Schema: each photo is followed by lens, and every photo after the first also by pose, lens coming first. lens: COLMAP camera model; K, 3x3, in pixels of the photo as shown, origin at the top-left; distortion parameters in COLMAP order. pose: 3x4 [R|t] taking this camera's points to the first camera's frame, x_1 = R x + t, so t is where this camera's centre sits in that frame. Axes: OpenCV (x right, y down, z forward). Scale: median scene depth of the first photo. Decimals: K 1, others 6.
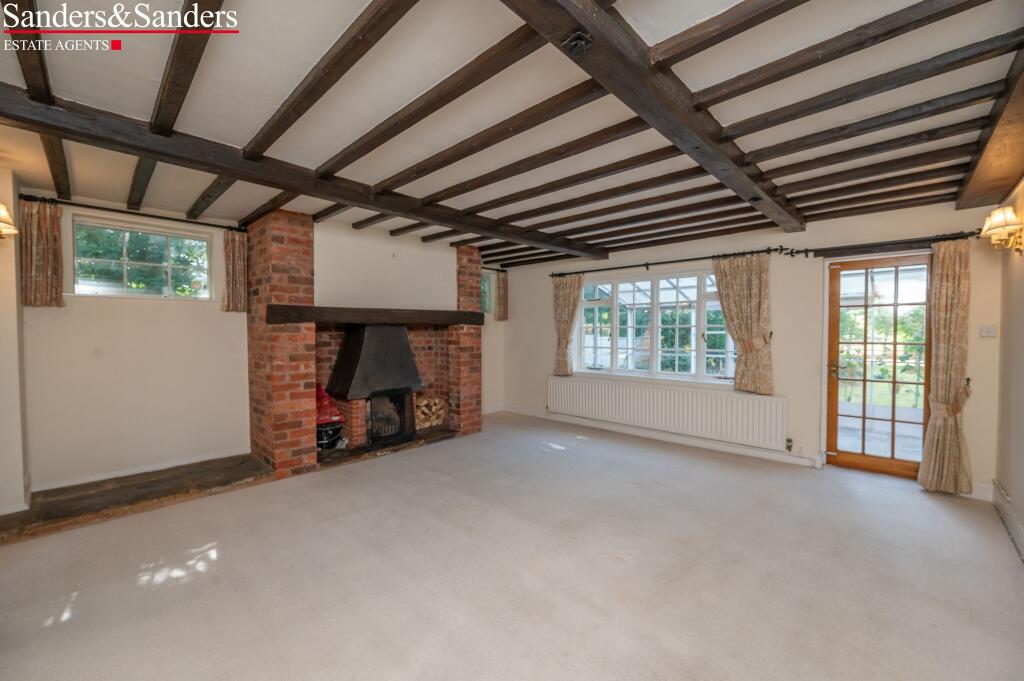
lens RADIAL K [[418.8, 0, 512.0], [0, 418.8, 340.5], [0, 0, 1]] dist [-0.001780, -0.000164]
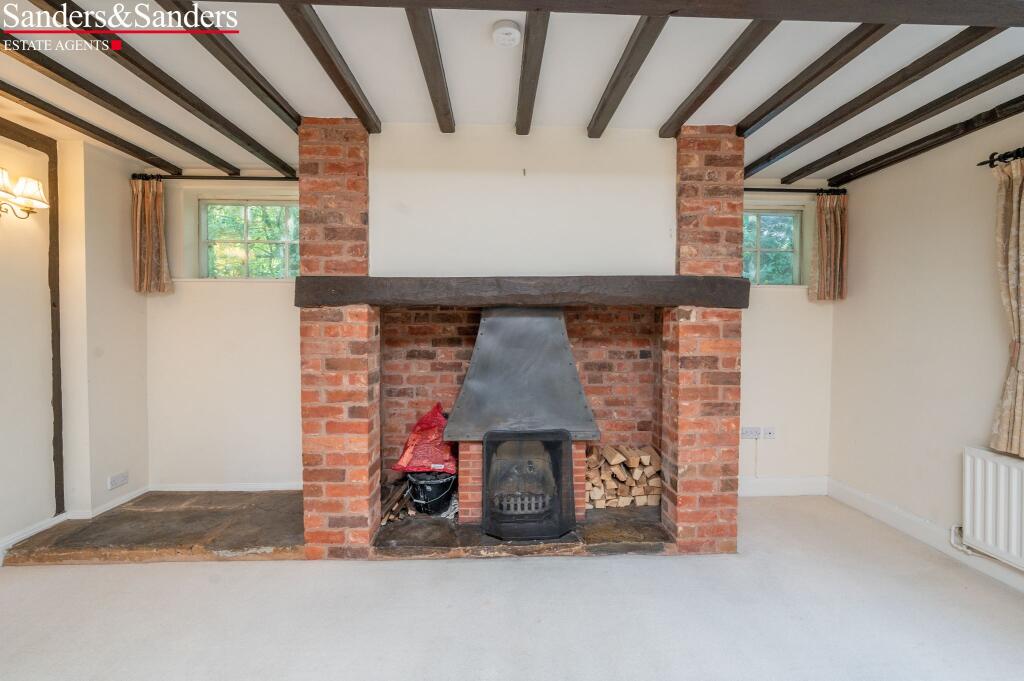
lens RADIAL K [[435.7, 0, 508.4], [0, 435.7, 337.9], [0, 0, 1]] dist [-0.004528, -0.000382]
pose [[0.723211, 0.021775, -0.690284, 0.074016], [-0.019982, 0.999744, 0.010601, -0.006279], [0.690338, 0.006126, 0.723461, 0.595945]]
